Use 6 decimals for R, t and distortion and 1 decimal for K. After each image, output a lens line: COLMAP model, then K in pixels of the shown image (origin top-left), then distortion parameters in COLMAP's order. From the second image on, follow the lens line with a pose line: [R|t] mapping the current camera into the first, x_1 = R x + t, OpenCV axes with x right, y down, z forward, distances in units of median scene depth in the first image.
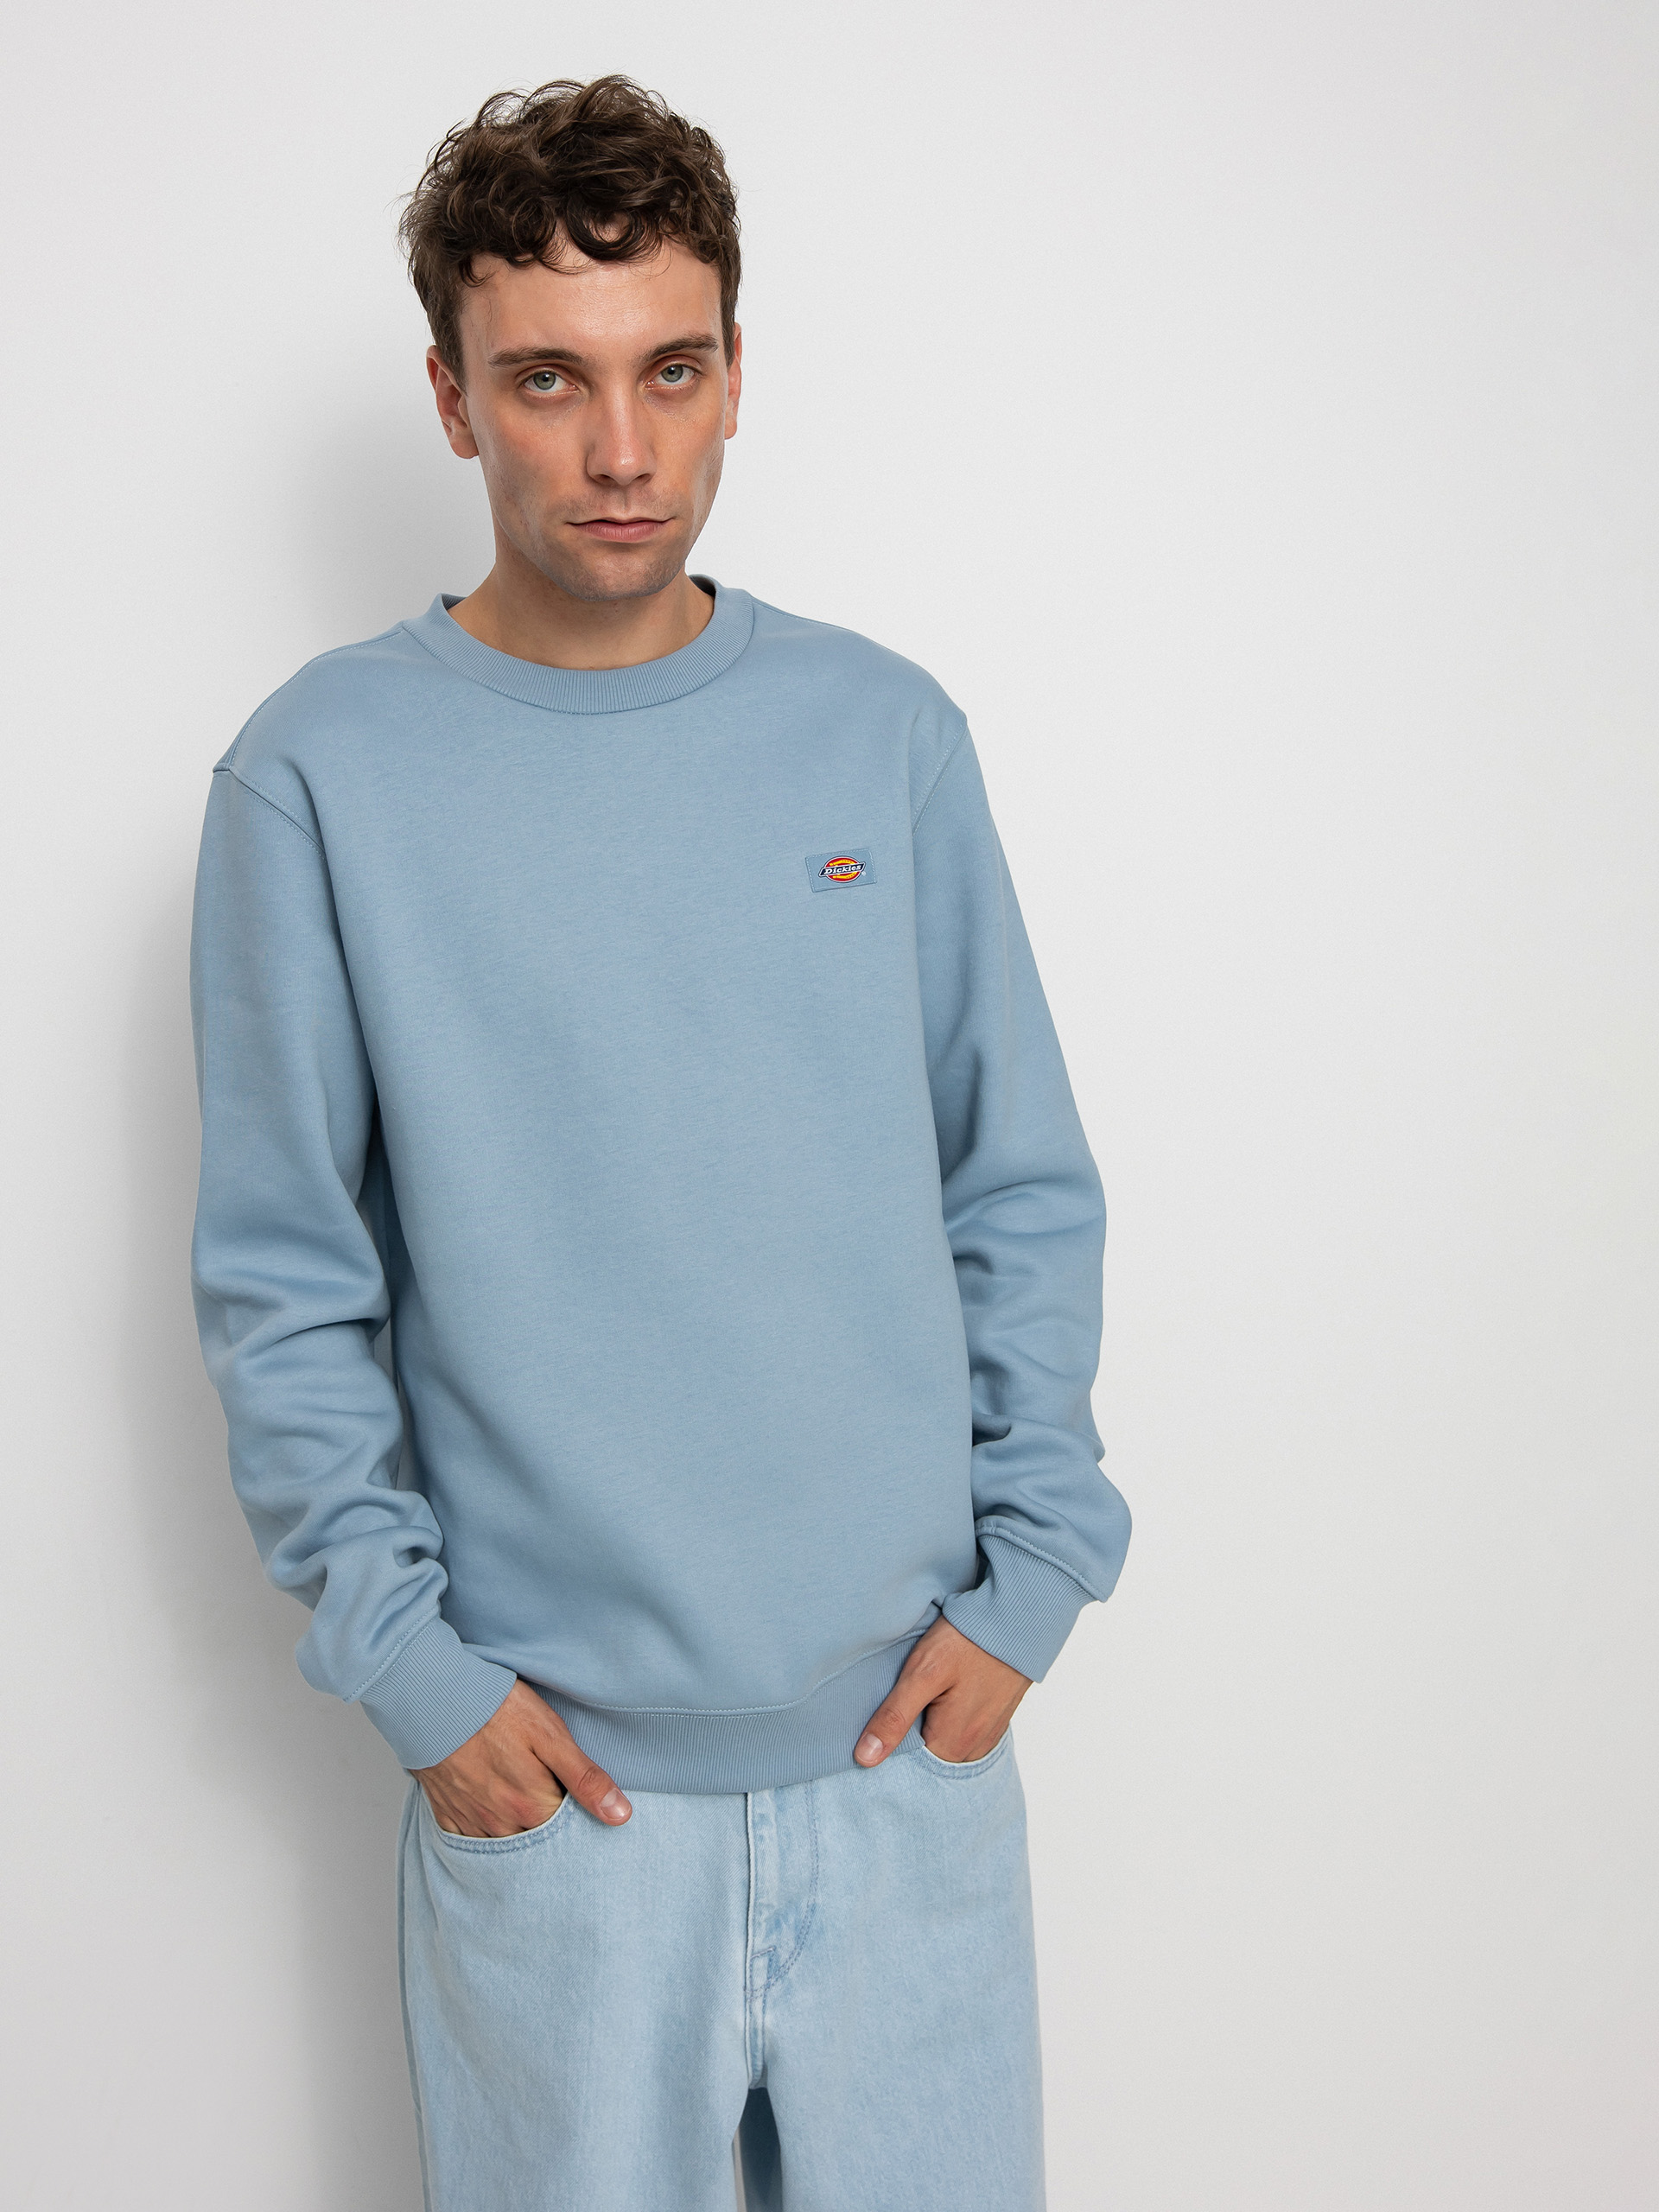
lens RADIAL K [[2908.0, 0, 829.5], [0, 2908.0, 1106.0], [0, 0, 1]] dist [0.128572, 0.032244]
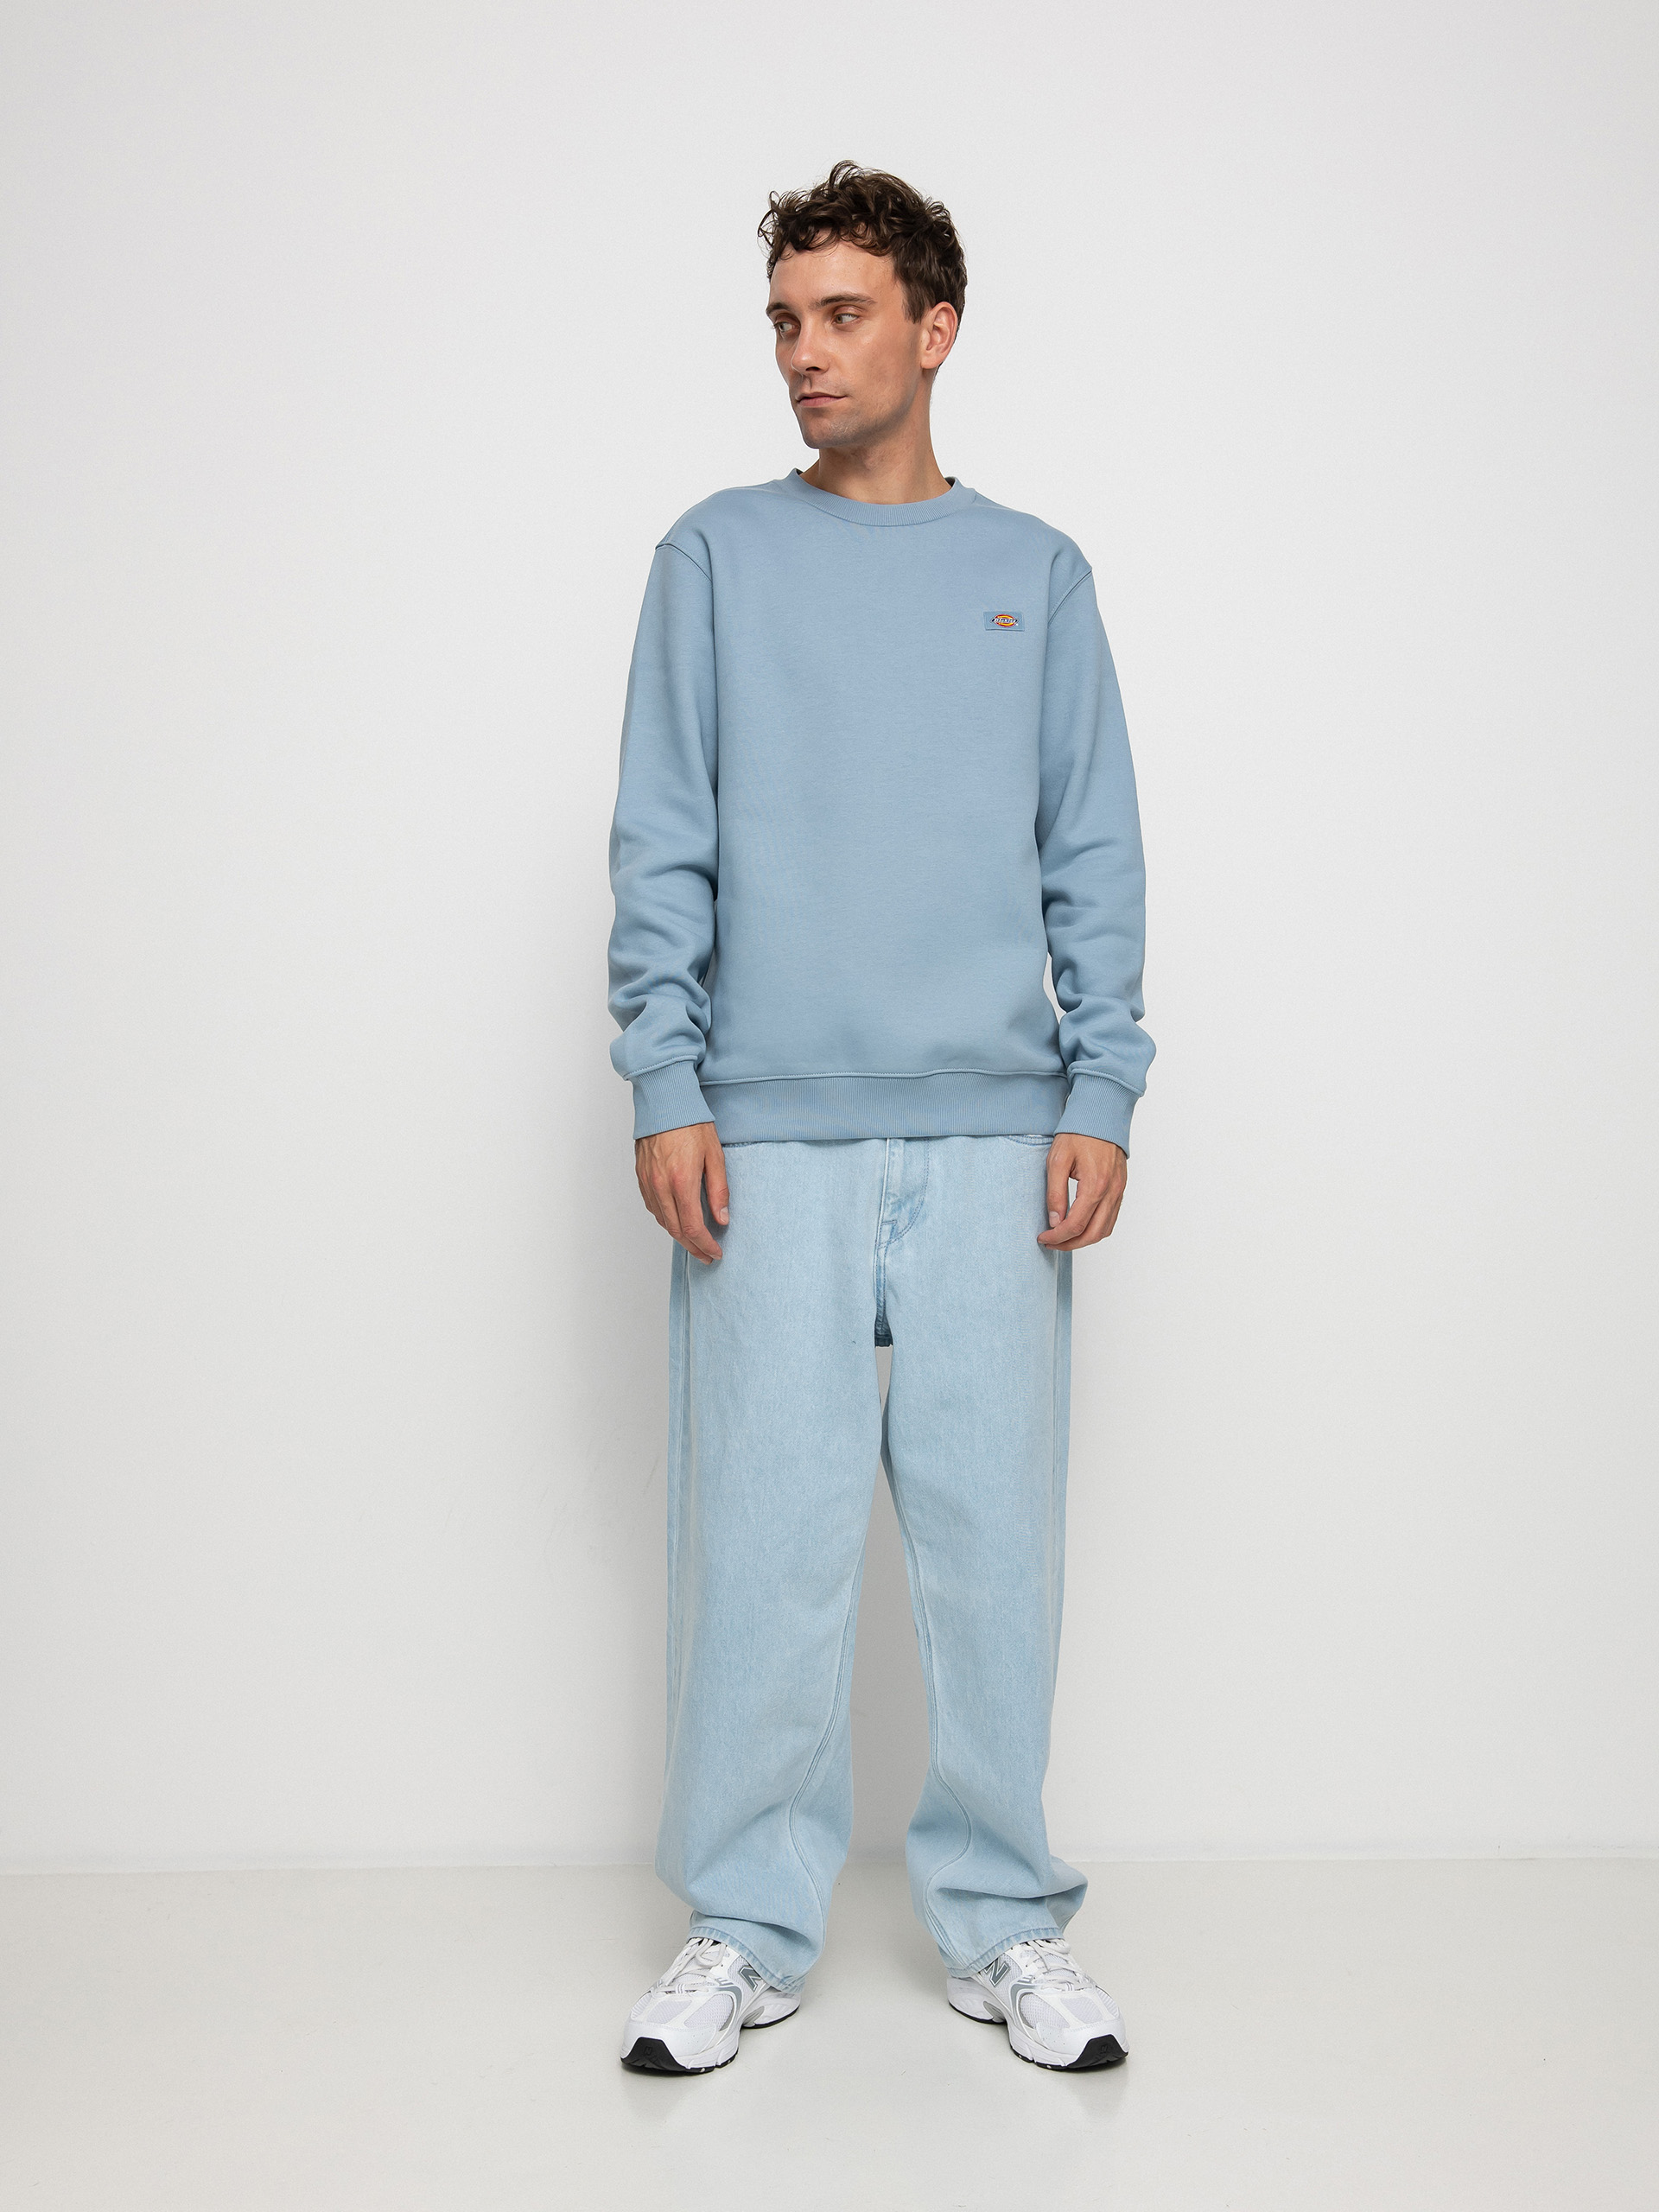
lens RADIAL K [[2908.0, 0, 829.5], [0, 2908.0, 1106.0], [0, 0, 1]] dist [0.128572, 0.032244]
pose [[0.986033, 0.078739, -0.146762, 0.178683], [-0.117191, 0.954144, -0.275454, 0.677578], [0.118343, 0.288806, 0.950045, -0.571741]]
